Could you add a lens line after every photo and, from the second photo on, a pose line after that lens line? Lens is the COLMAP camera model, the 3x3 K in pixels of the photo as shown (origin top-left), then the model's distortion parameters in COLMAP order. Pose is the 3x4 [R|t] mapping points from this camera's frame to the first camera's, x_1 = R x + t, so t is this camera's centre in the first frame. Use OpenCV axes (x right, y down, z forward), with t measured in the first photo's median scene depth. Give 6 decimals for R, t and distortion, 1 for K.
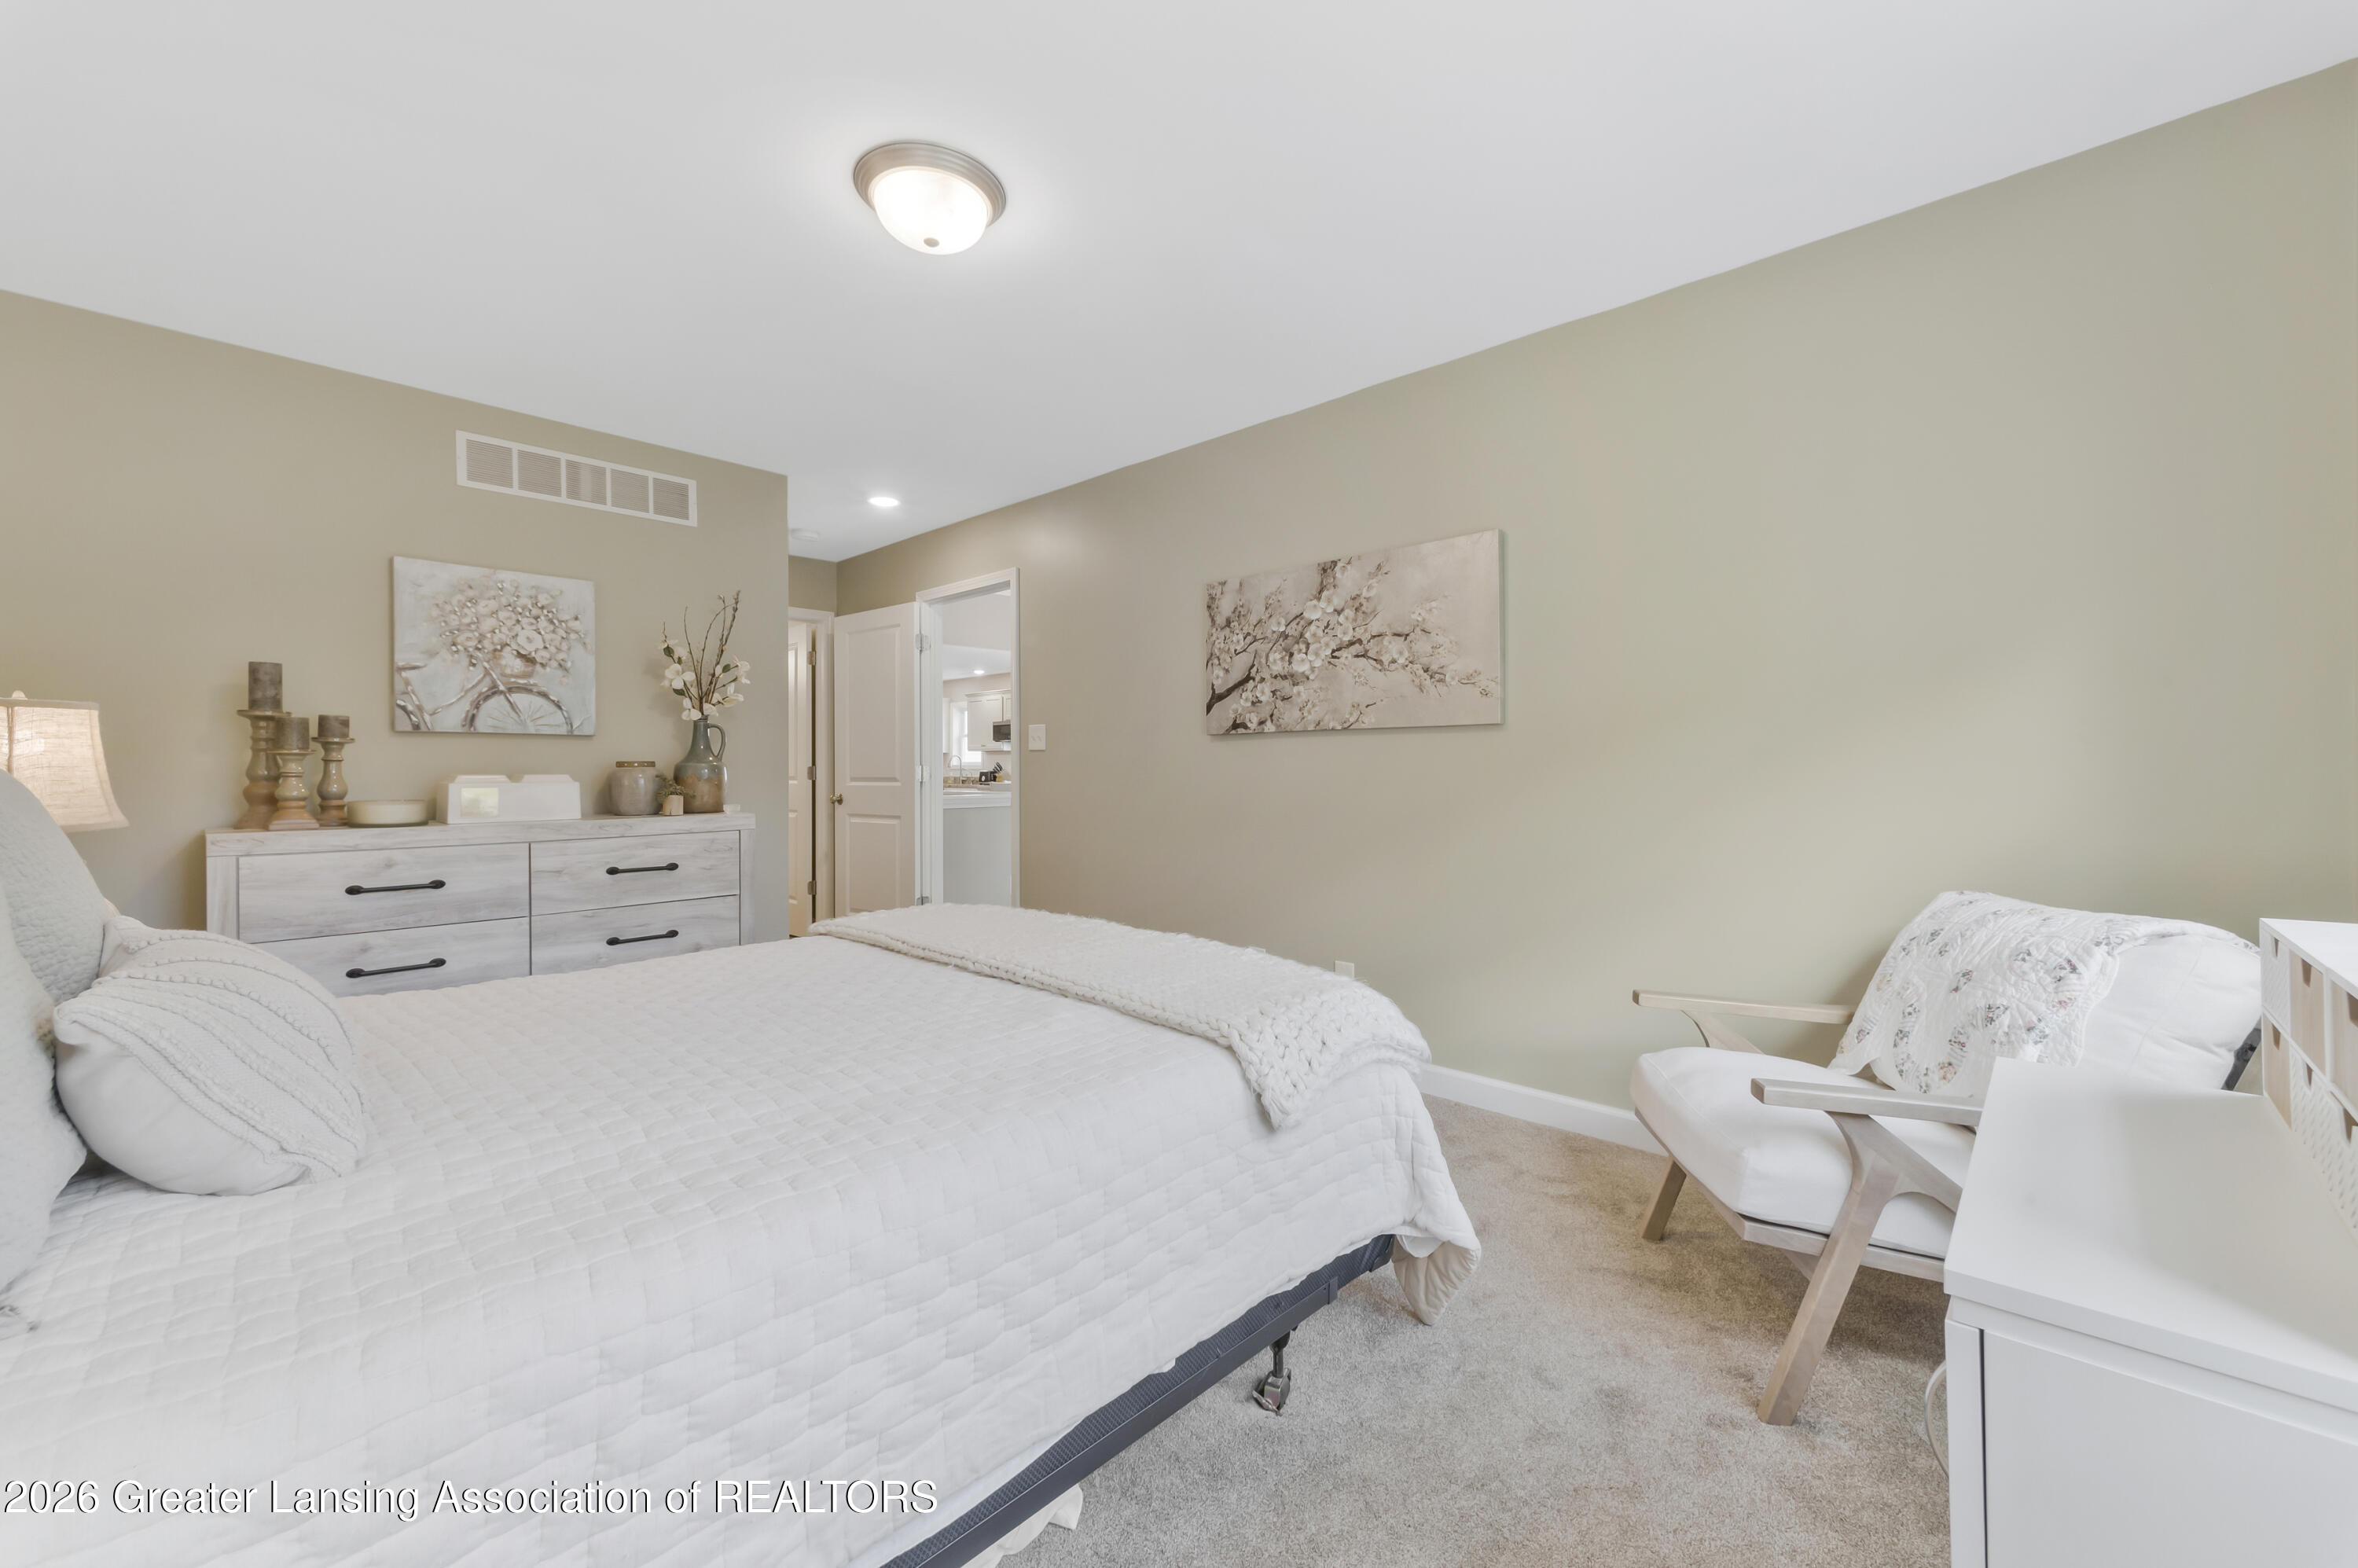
lens RADIAL K [[920.9, 0, 1168.7], [0, 920.9, 788.2], [0, 0, 1]] dist [0.000347, -0.001384]
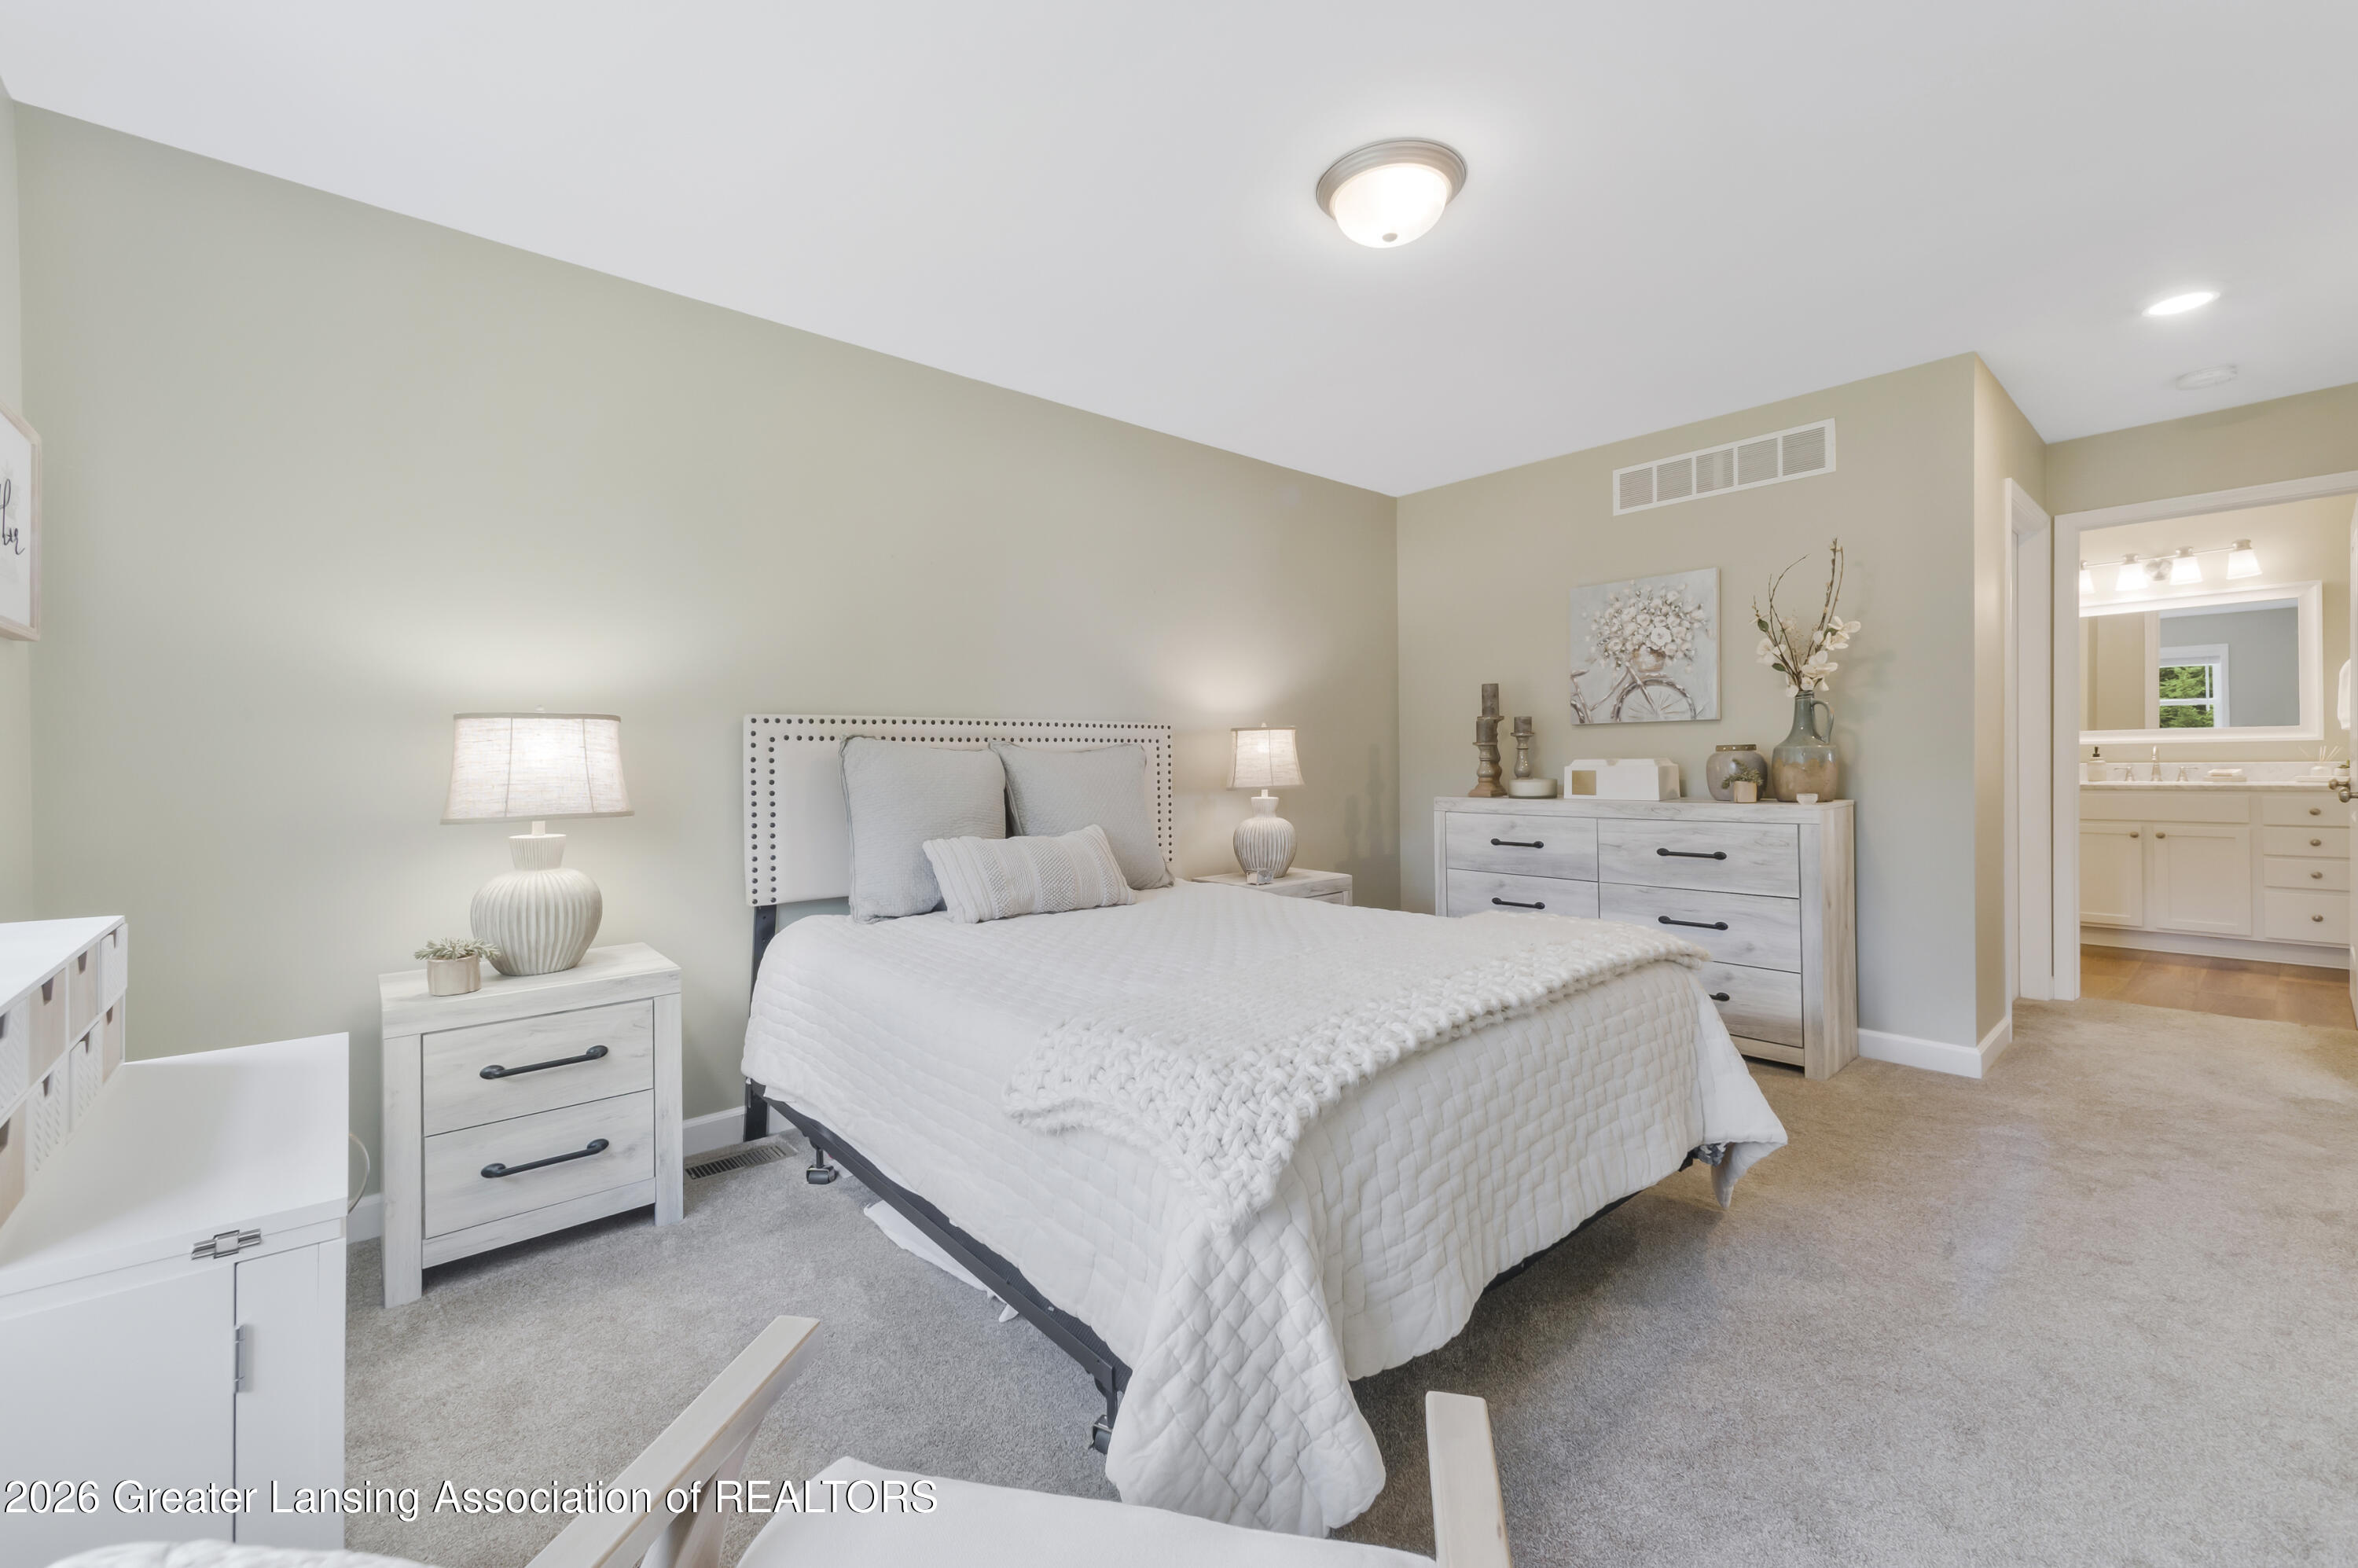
lens RADIAL K [[920.9, 0, 1160.0], [0, 920.9, 764.8], [0, 0, 1]] dist [0.000347, -0.001384]
pose [[-0.100765, 0.011517, -0.994844, 0.465792], [-0.005291, 0.999913, 0.012111, -0.017461], [0.994896, 0.006484, -0.100695, 0.519375]]
